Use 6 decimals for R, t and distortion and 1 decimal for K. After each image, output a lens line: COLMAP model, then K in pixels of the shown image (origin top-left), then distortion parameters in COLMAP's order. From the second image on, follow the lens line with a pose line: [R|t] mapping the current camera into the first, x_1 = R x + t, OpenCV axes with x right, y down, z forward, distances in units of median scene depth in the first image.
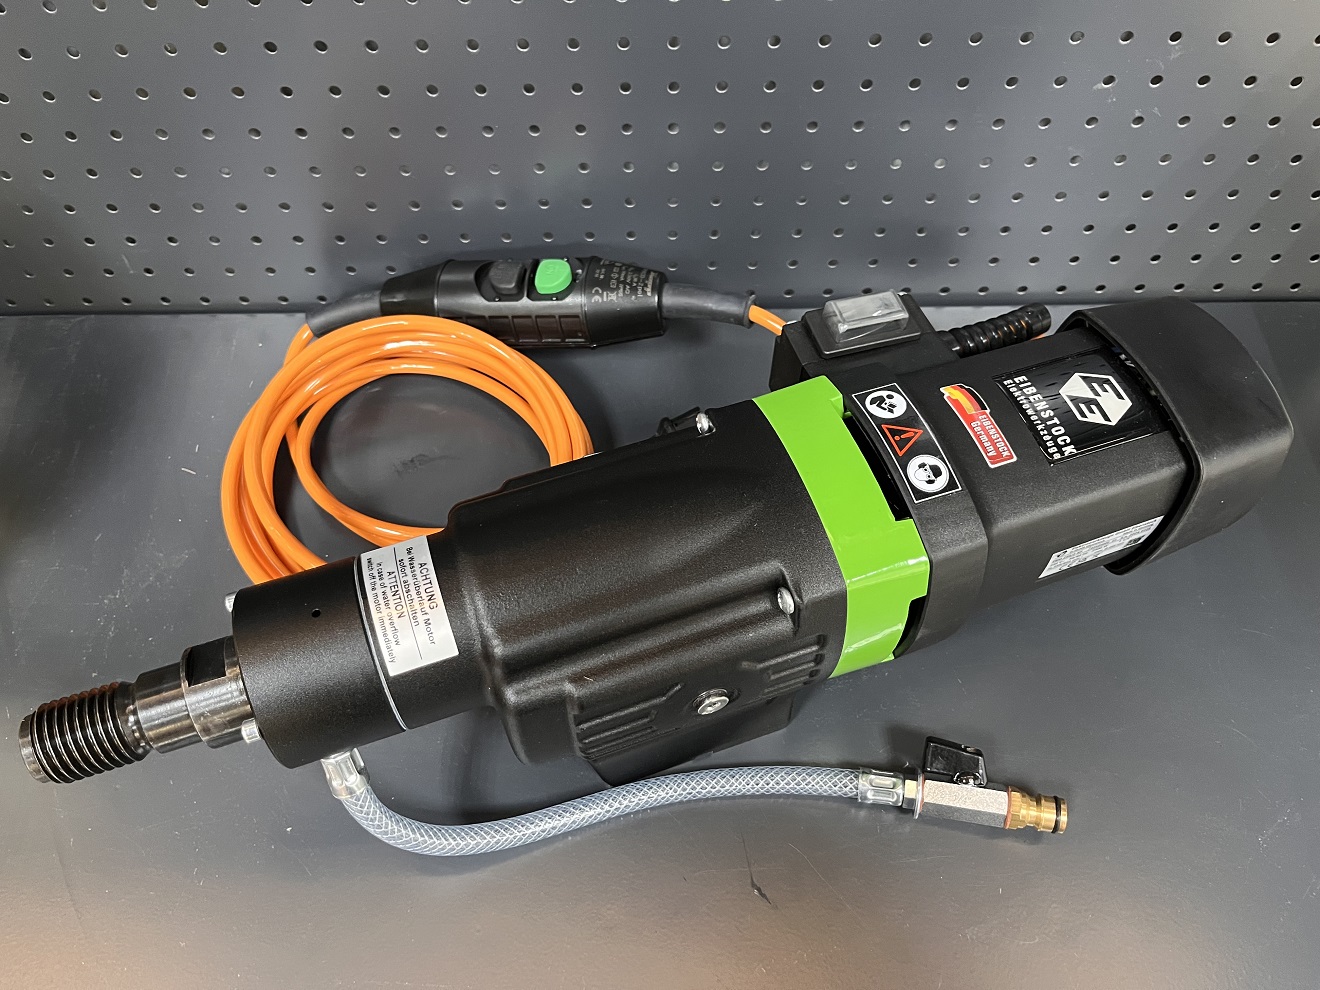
lens RADIAL K [[1024.1, 0, 667.3], [0, 1024.1, 497.6], [0, 0, 1]] dist [-0.001107, -0.003203]
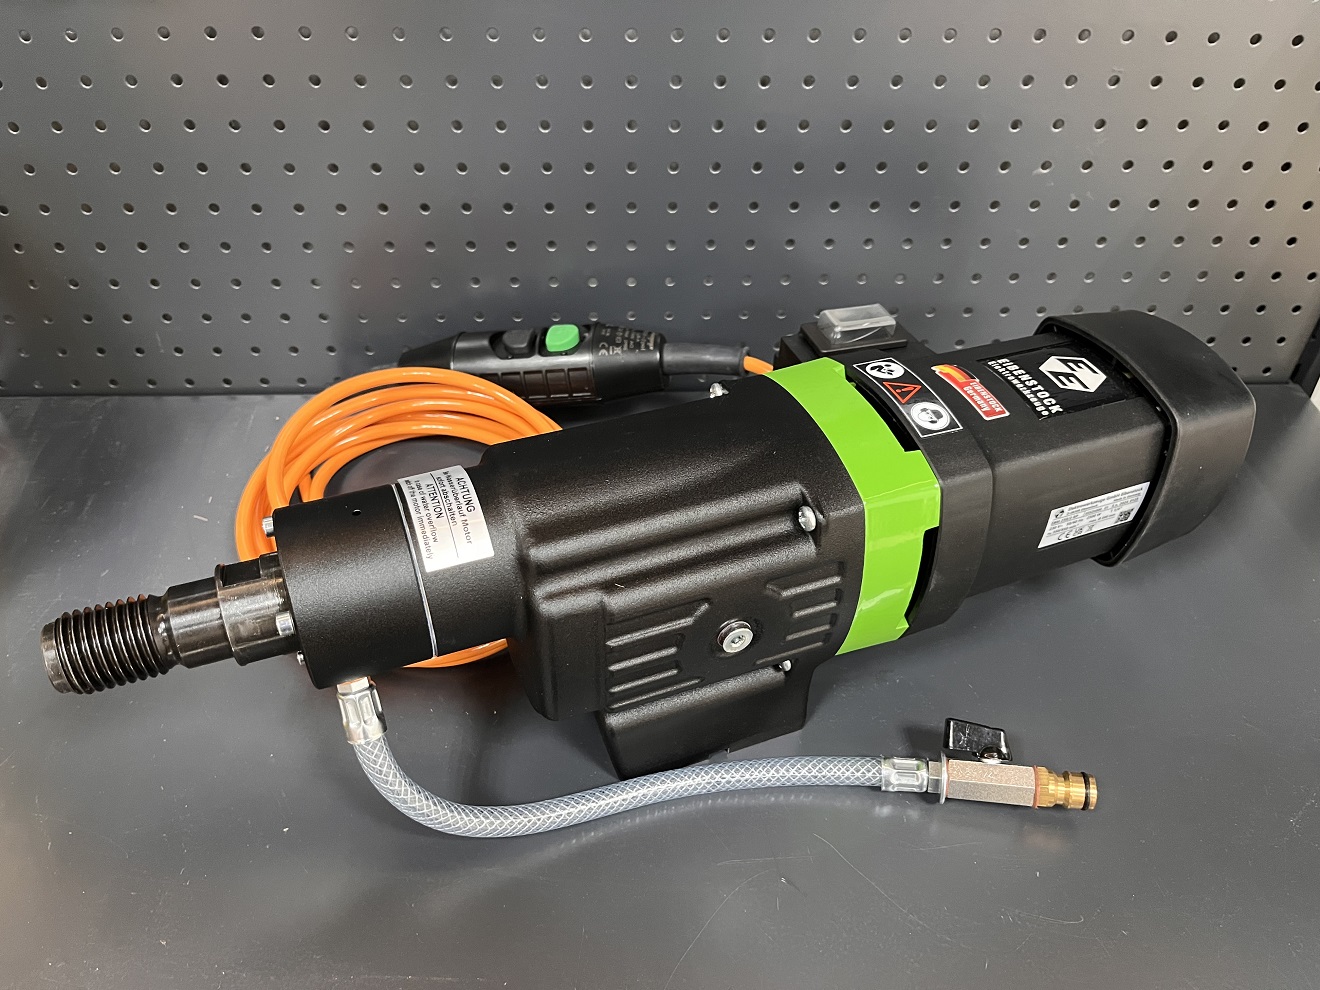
lens RADIAL K [[1021.5, 0, 660.0], [0, 1021.5, 495.0], [0, 0, 1]] dist [-0.000663, -0.000372]
pose [[0.999271, -0.004921, 0.037854, -0.065309], [0.015135, 0.961455, -0.274547, 0.320783], [-0.035043, 0.274920, 0.960828, 0.000065]]
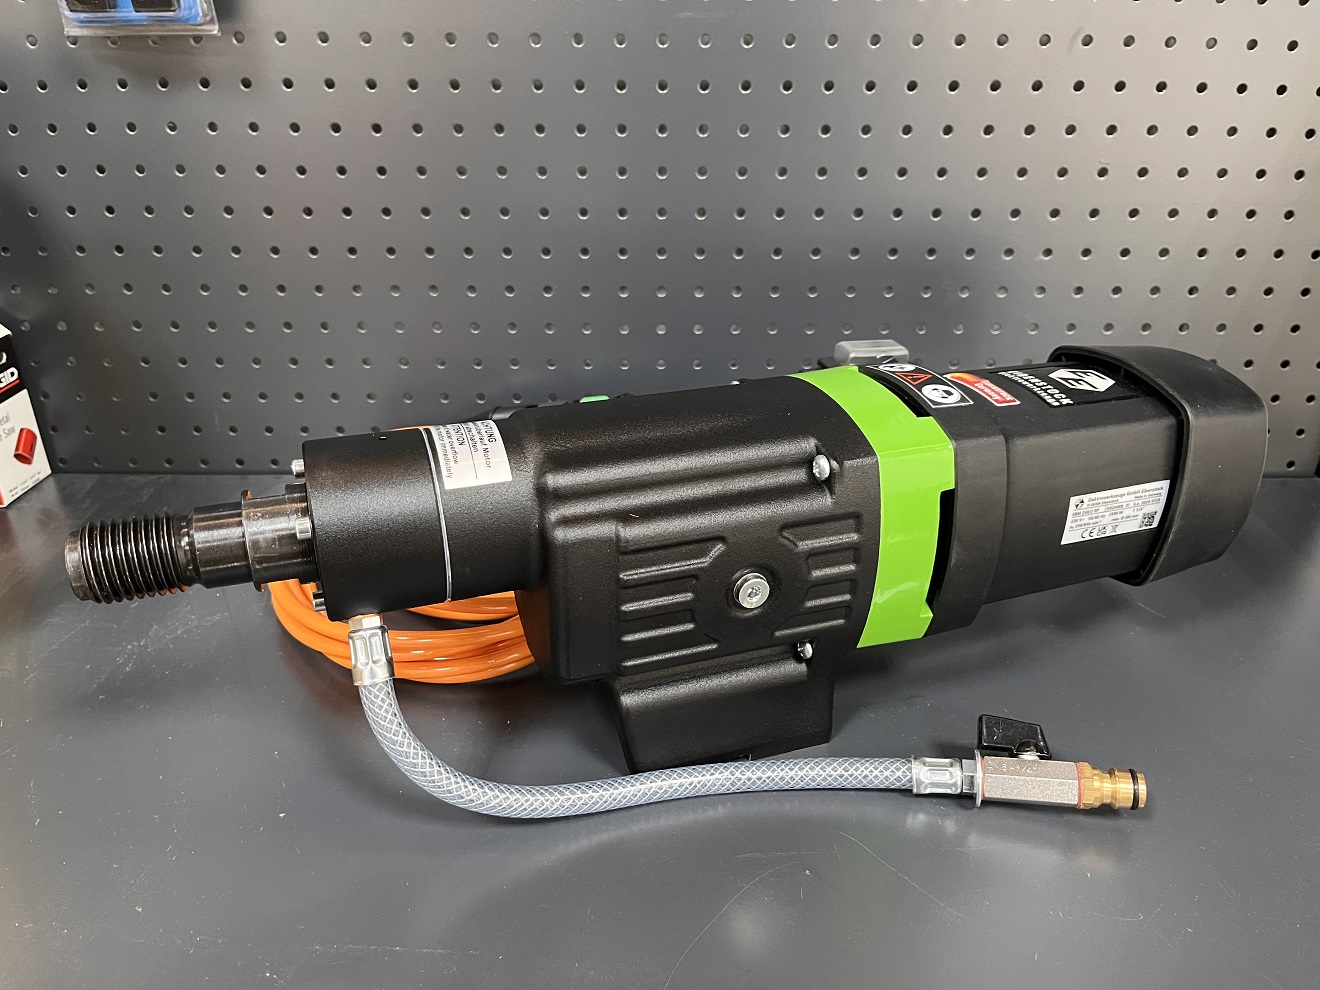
lens RADIAL K [[1021.5, 0, 660.0], [0, 1021.5, 495.0], [0, 0, 1]] dist [-0.000663, -0.000372]
pose [[0.999933, 0.010543, -0.004856, -0.040642], [-0.011541, 0.858222, -0.513149, 0.594464], [-0.001243, 0.513171, 0.858286, 0.096882]]
